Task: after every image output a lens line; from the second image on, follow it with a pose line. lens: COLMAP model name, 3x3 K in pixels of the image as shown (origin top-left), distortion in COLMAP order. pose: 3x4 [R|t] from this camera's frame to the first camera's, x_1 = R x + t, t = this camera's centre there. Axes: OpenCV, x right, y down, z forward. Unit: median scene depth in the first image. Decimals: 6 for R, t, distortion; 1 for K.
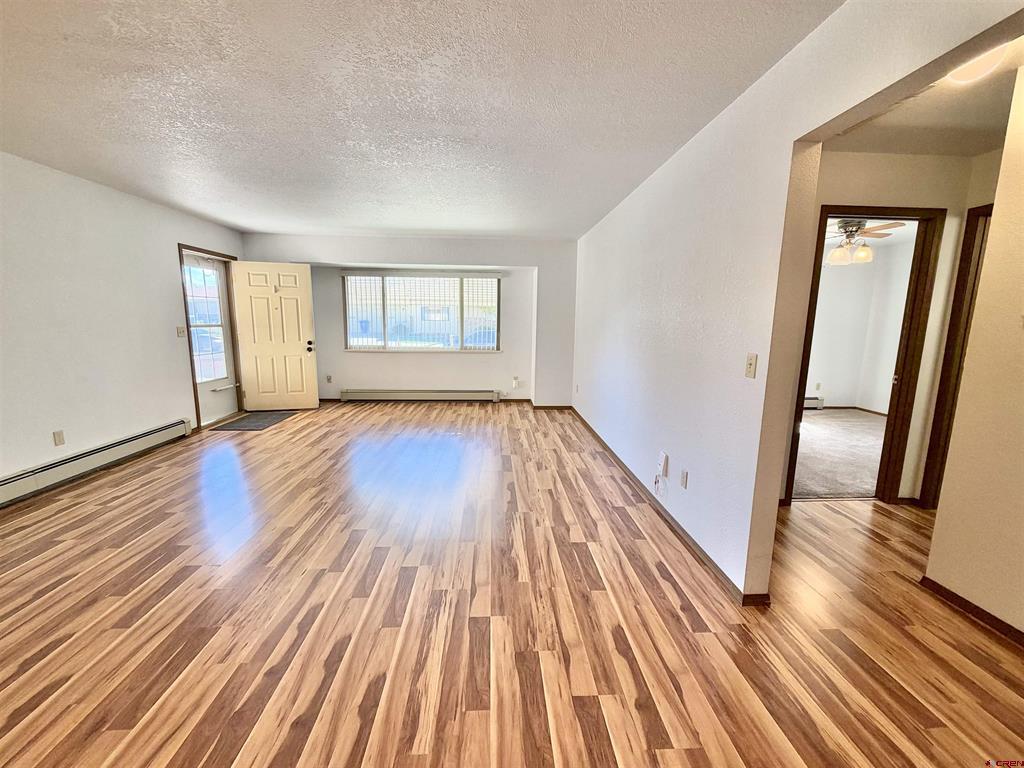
lens RADIAL K [[407.5, 0, 517.0], [0, 407.5, 382.4], [0, 0, 1]] dist [0.000836, 0.000148]
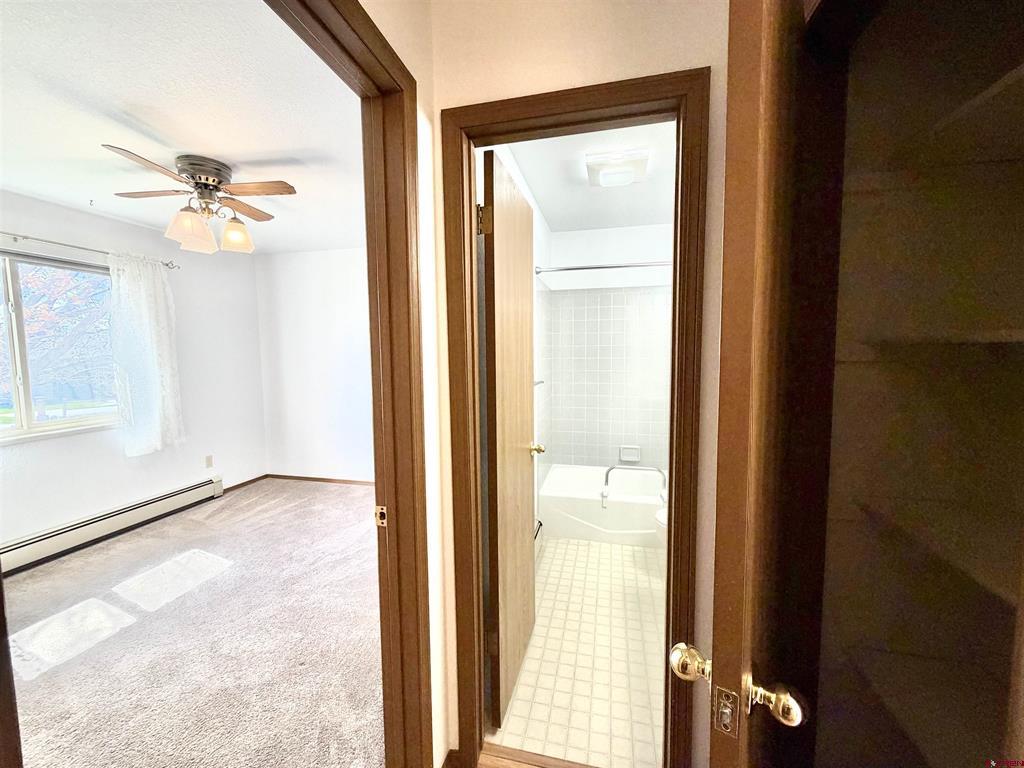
lens RADIAL K [[407.5, 0, 509.9], [0, 407.5, 384.8], [0, 0, 1]] dist [0.000836, 0.000148]
pose [[0.295500, -0.094102, 0.950697, 0.640522], [0.162033, 0.985656, 0.047198, -0.130936], [-0.941502, 0.140097, 0.306509, 0.786649]]
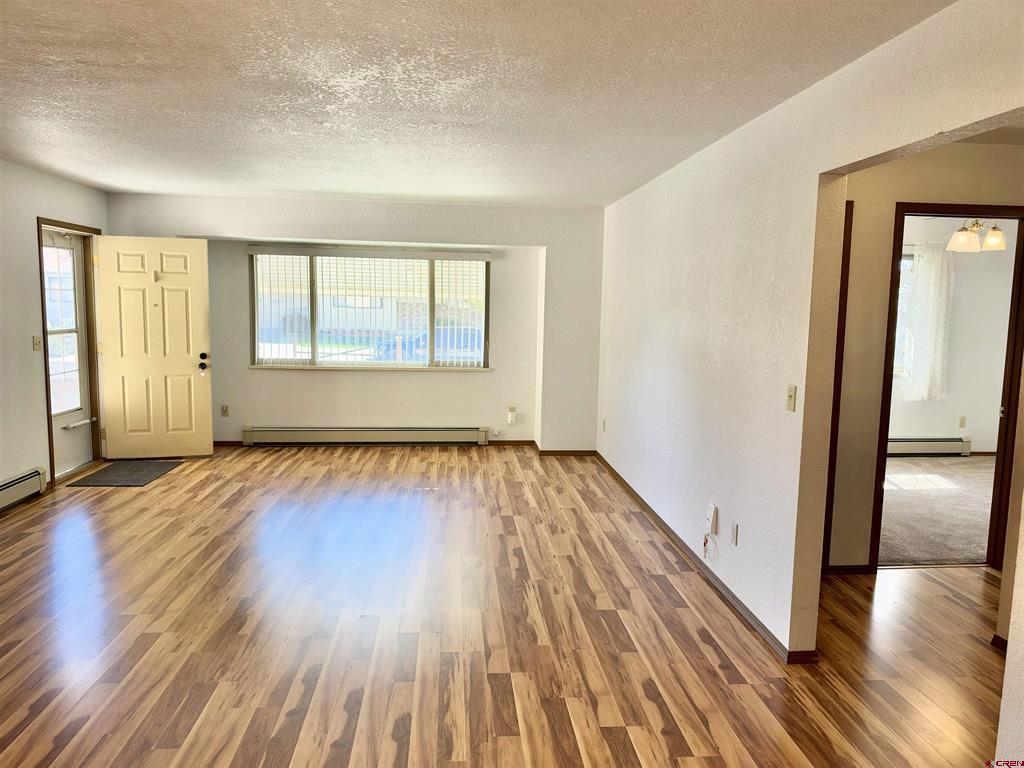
lens RADIAL K [[737.3, 0, 520.1], [0, 737.3, 386.3], [0, 0, 1]] dist [0.041316, -0.061493]
pose [[0.999507, 0.001528, 0.031361, -0.061355], [-0.000274, 0.999202, -0.039935, -0.000058], [-0.031397, 0.039906, 0.998710, -0.436317]]
